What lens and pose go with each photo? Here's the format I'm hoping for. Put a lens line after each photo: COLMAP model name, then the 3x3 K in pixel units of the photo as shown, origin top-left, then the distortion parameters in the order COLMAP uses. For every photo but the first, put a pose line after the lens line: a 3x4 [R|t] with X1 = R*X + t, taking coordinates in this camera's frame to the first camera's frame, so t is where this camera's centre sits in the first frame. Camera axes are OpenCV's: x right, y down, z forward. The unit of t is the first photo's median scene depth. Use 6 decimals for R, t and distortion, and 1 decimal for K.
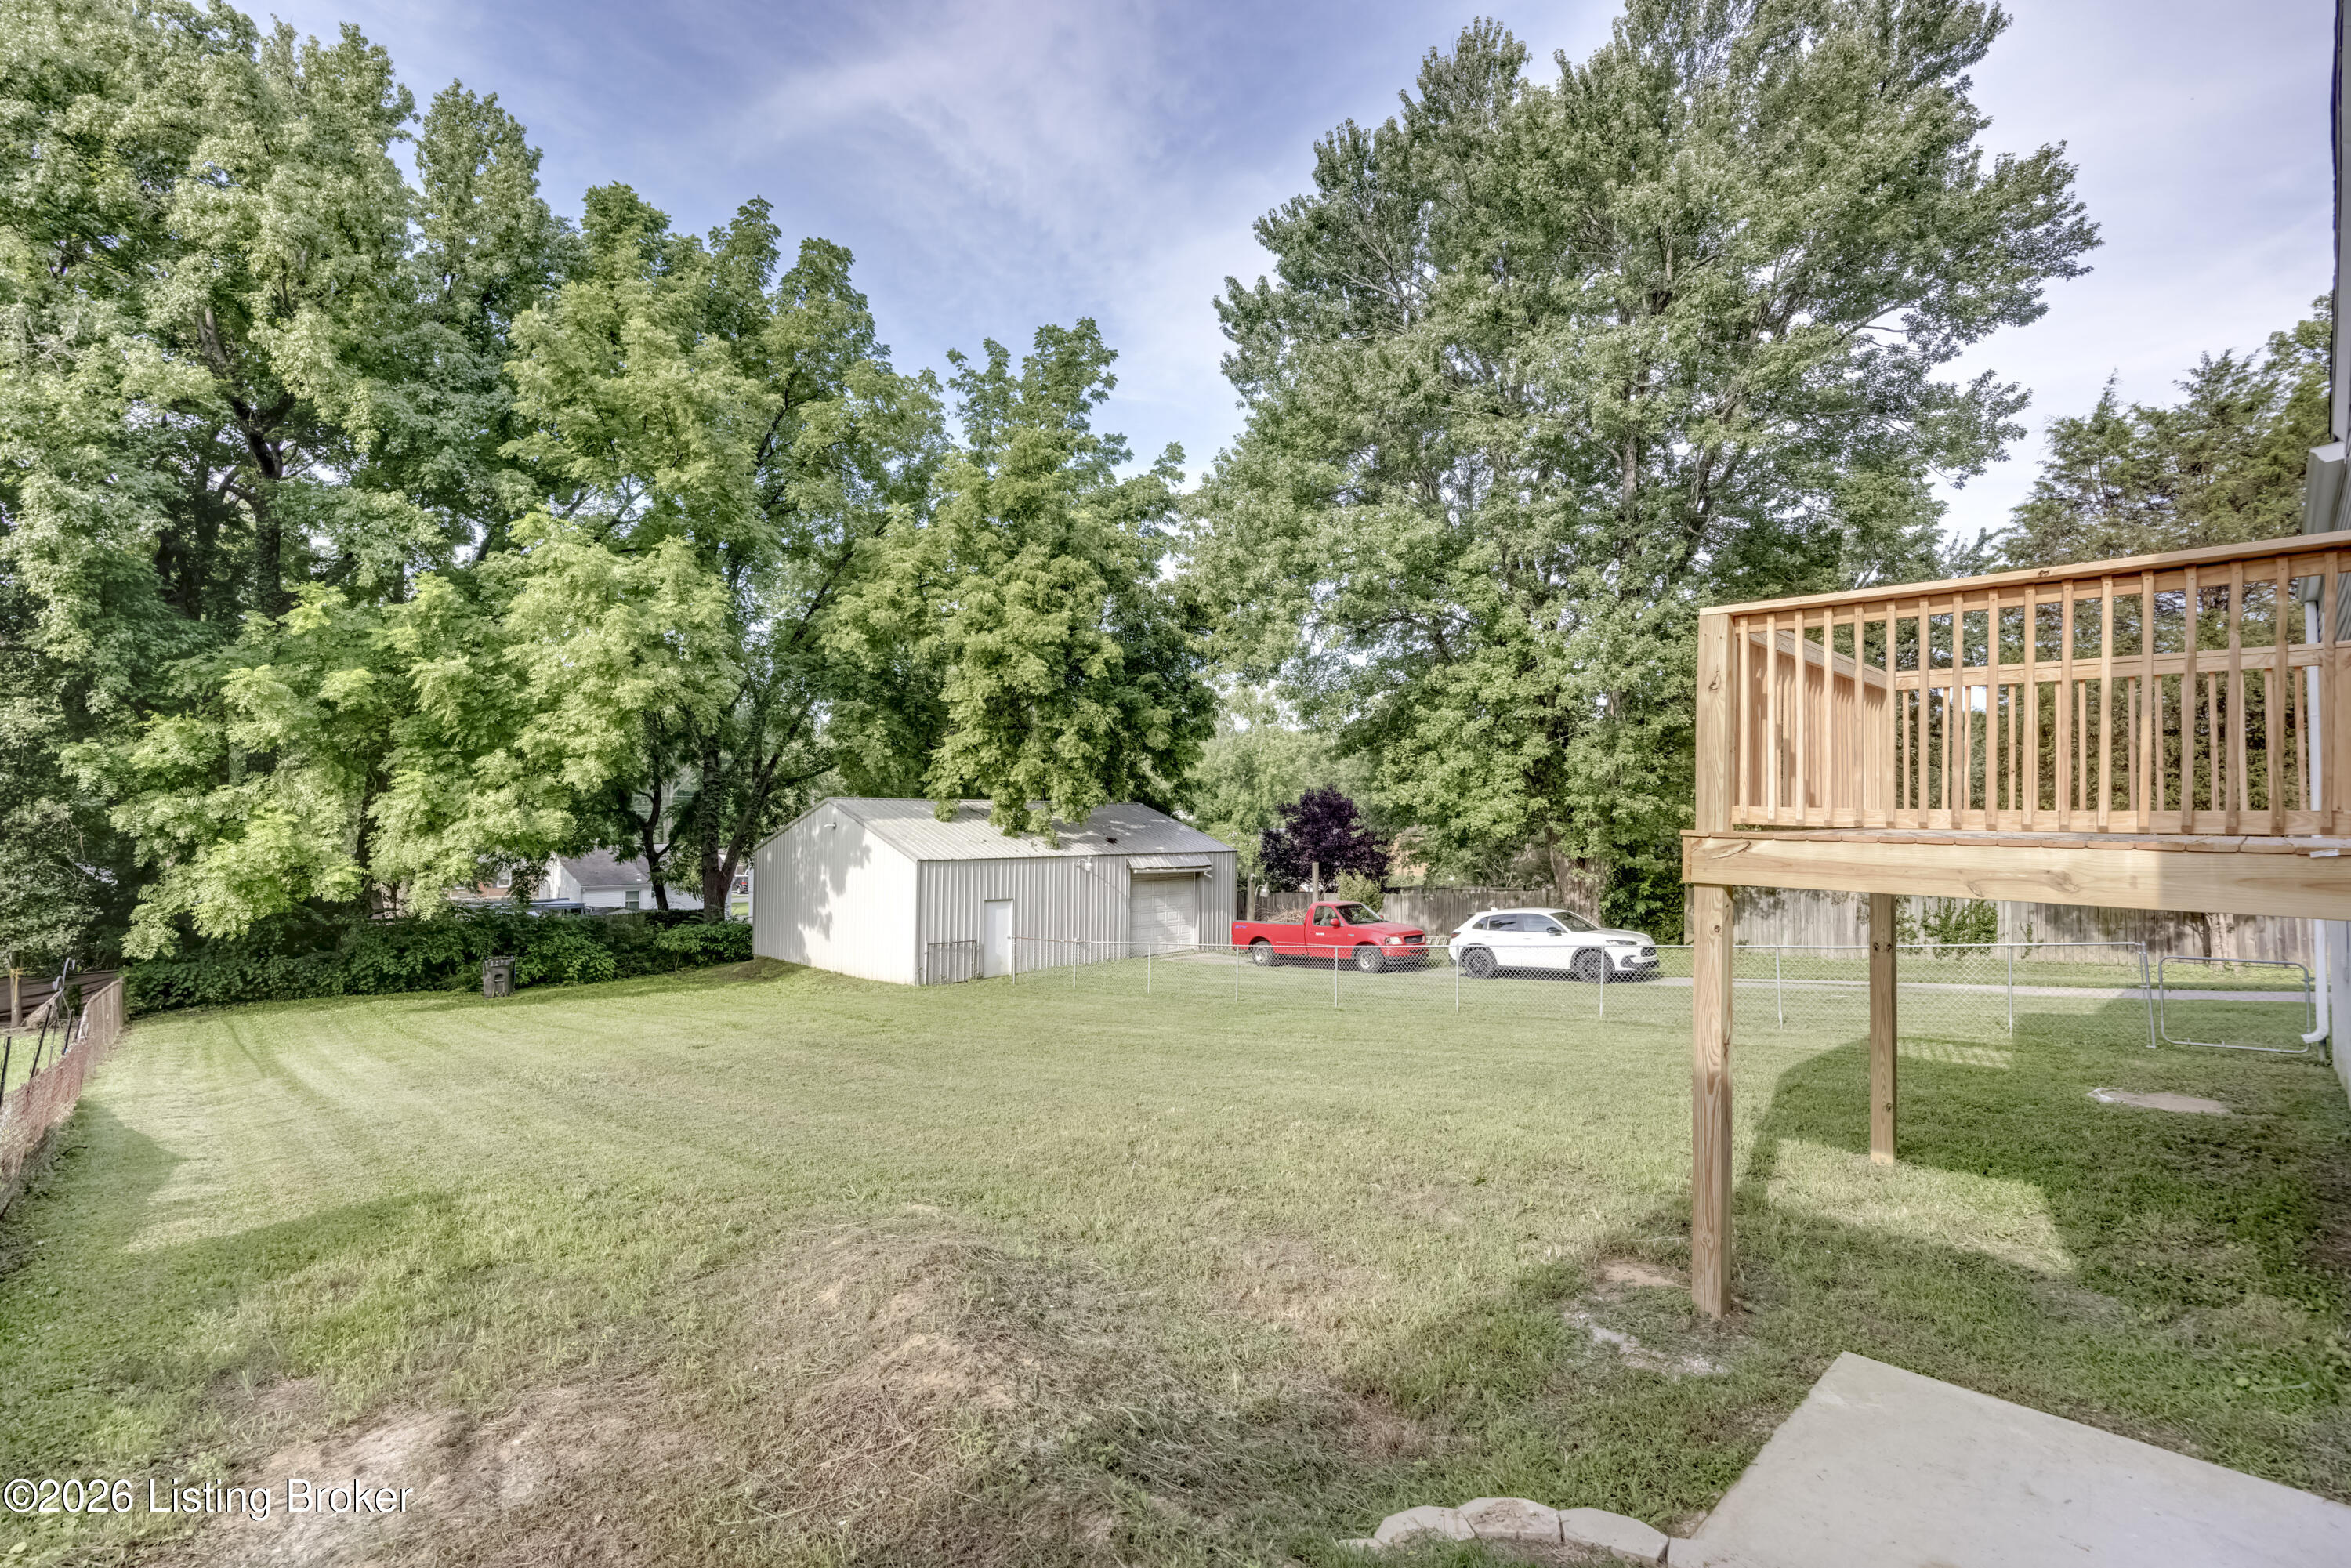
lens RADIAL K [[1023.4, 0, 1161.5], [0, 1023.4, 787.0], [0, 0, 1]] dist [-0.012490, 0.000222]
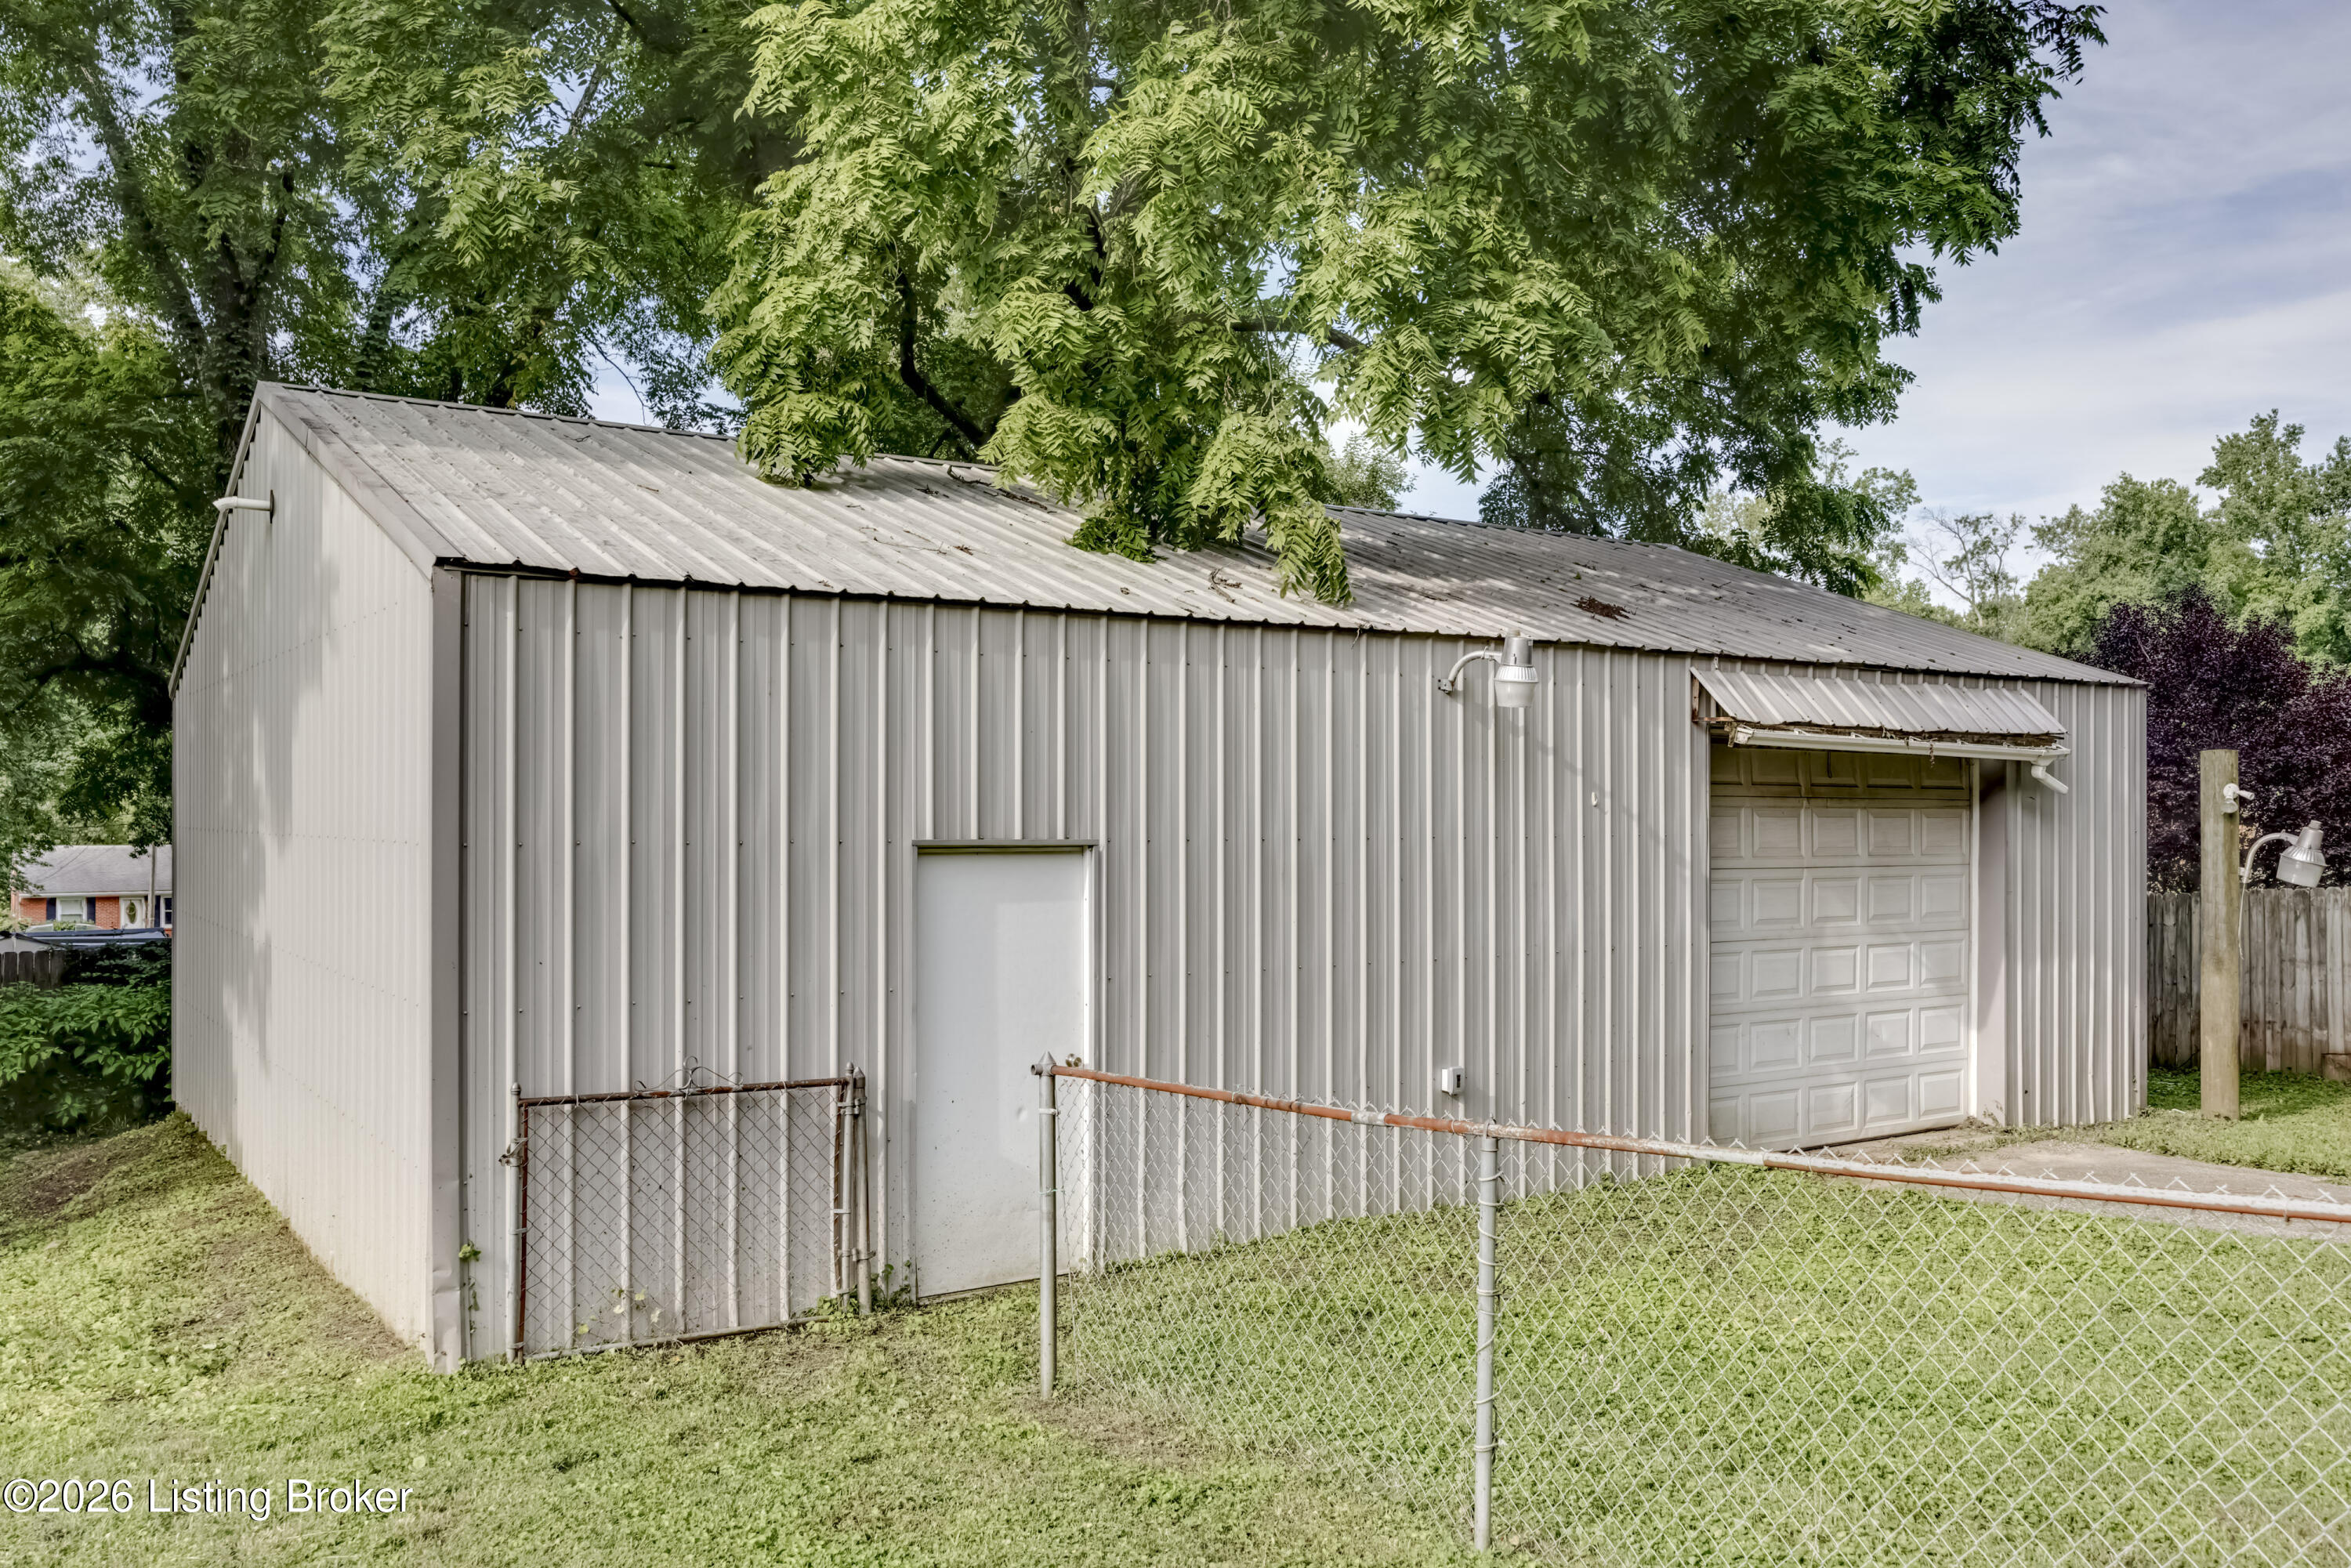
lens RADIAL K [[1915.8, 0, 1187.9], [0, 1915.8, 797.6], [0, 0, 1]] dist [-0.001357, 0.001997]
pose [[0.980966, -0.005466, -0.194105, -0.065950], [0.010248, 0.999668, 0.023640, 0.095546], [0.193911, -0.025180, 0.980696, 0.695275]]
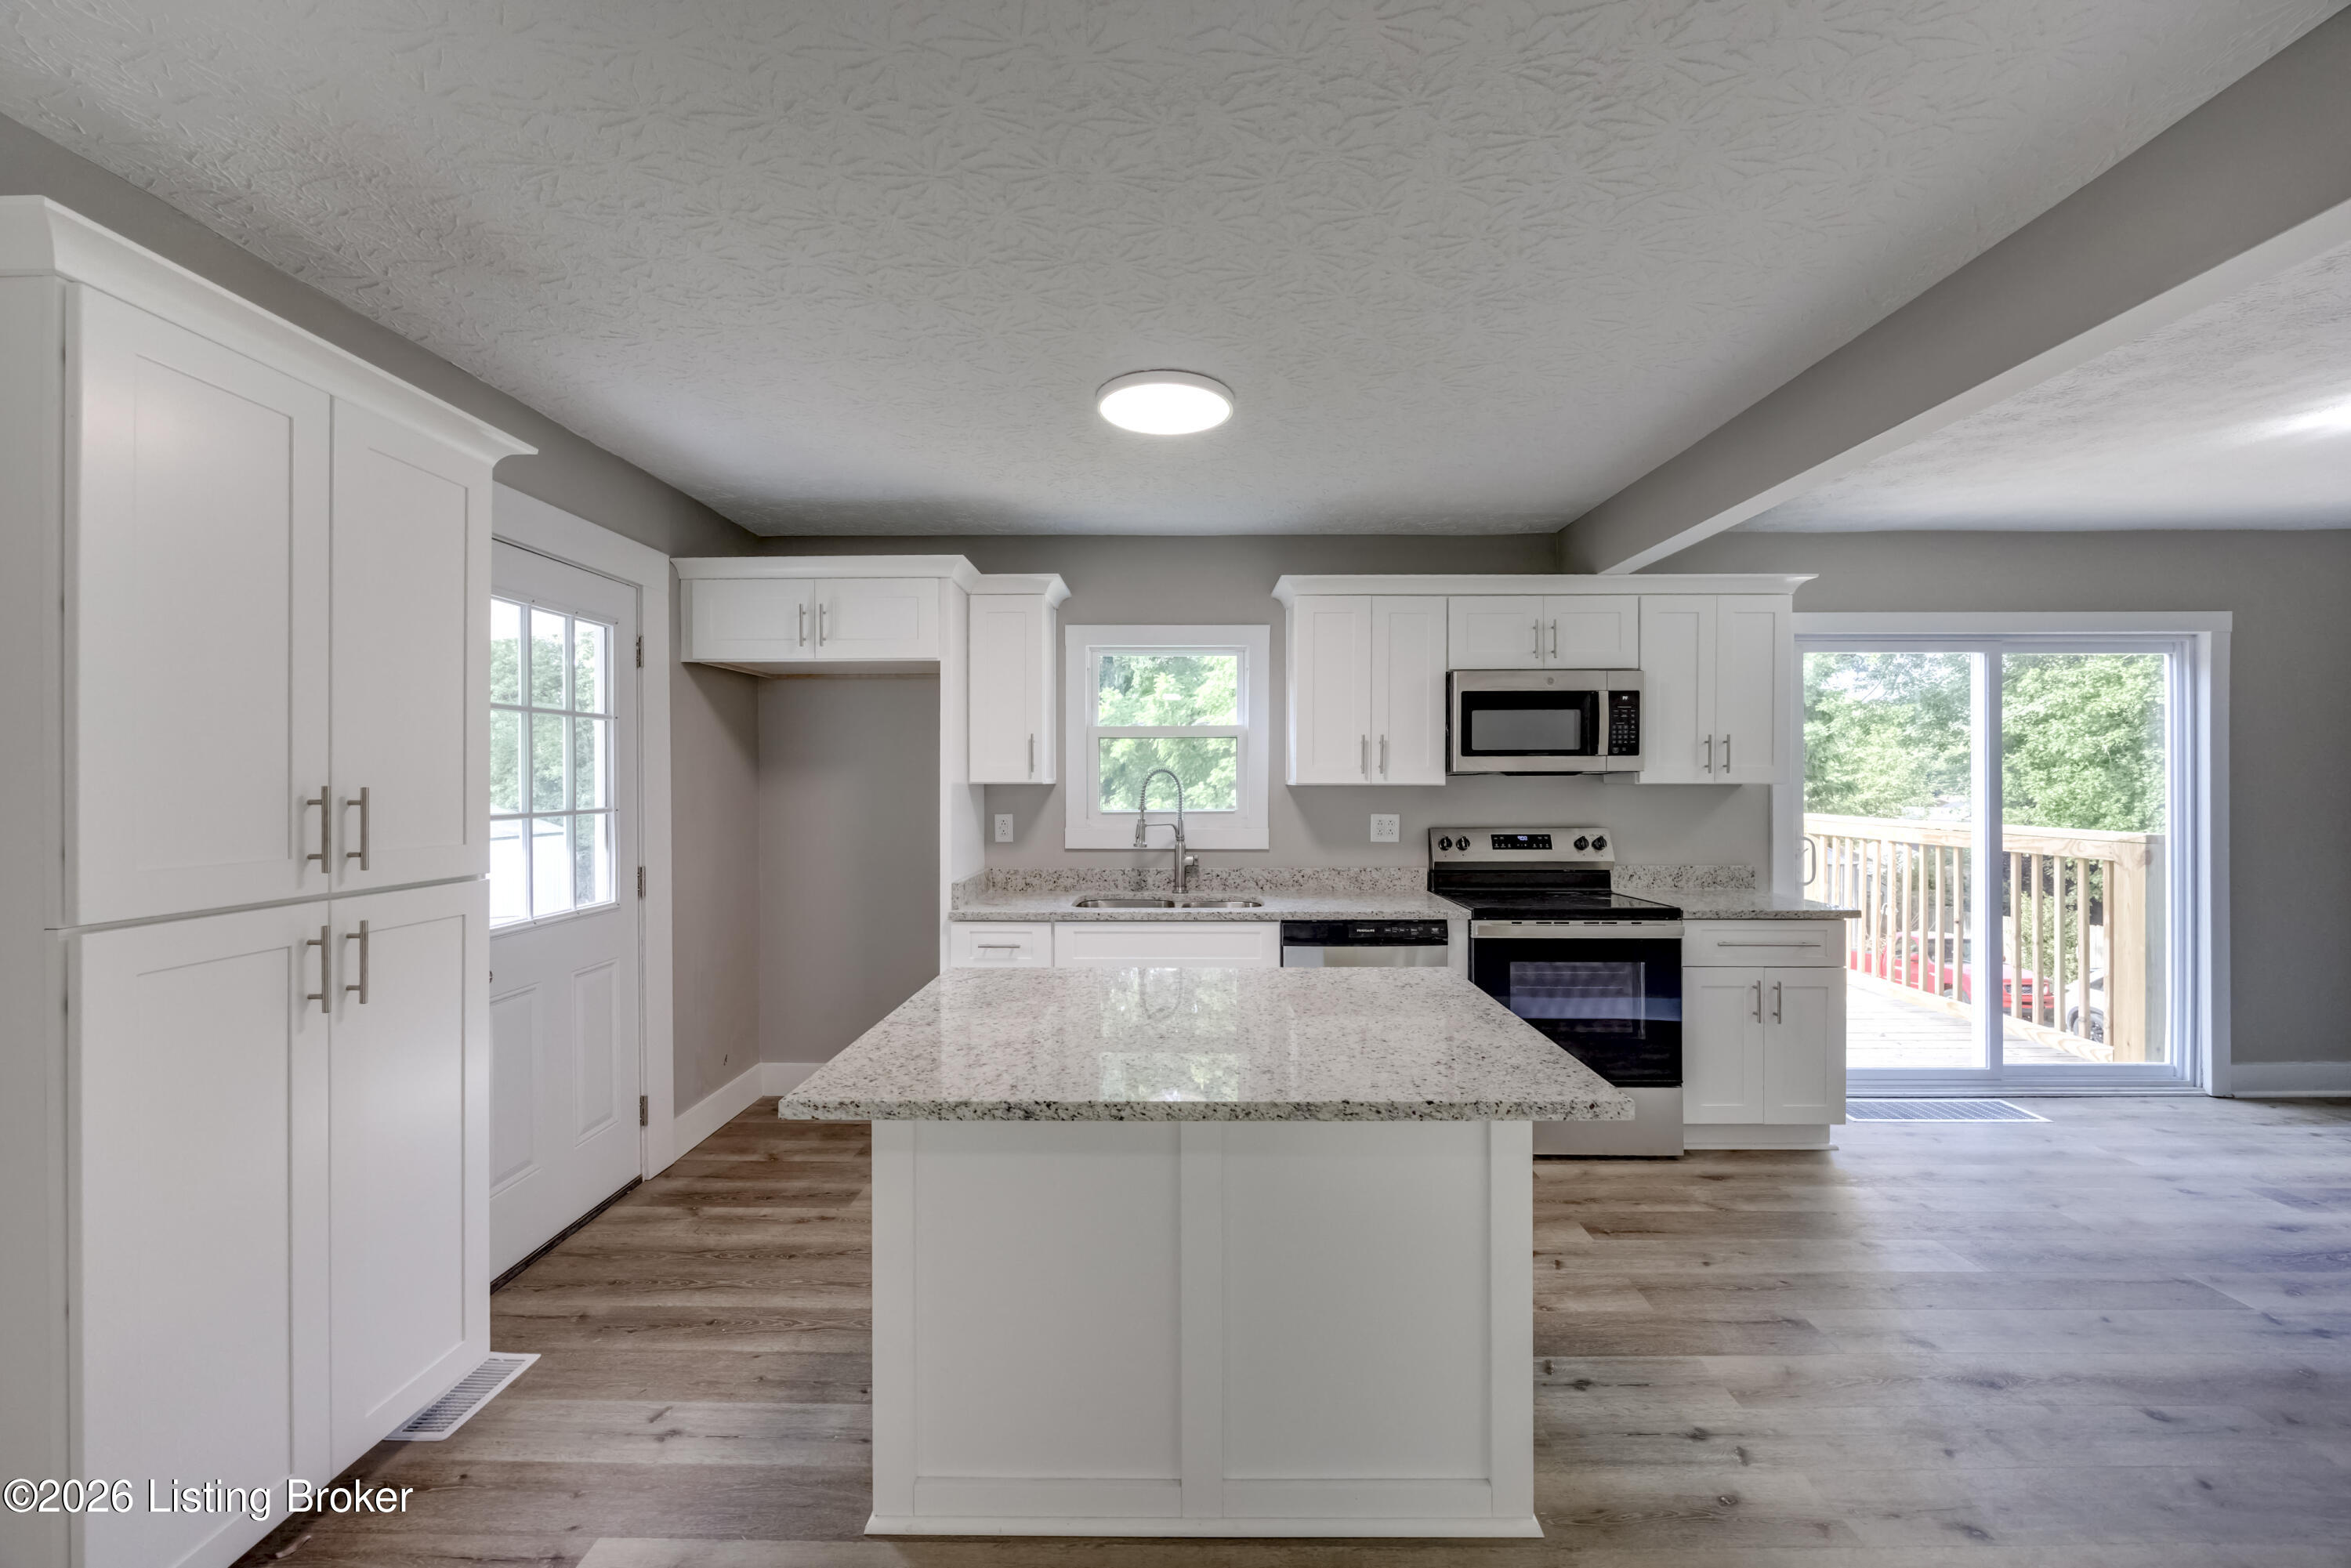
lens RADIAL K [[884.6, 0, 1187.8], [0, 884.6, 791.1], [0, 0, 1]] dist [-0.003434, 0.000042]
pose [[0.730926, -0.004587, -0.682441, 0.226346], [0.024257, 0.999520, 0.019263, -0.045129], [0.682025, -0.030634, 0.730687, -0.005762]]
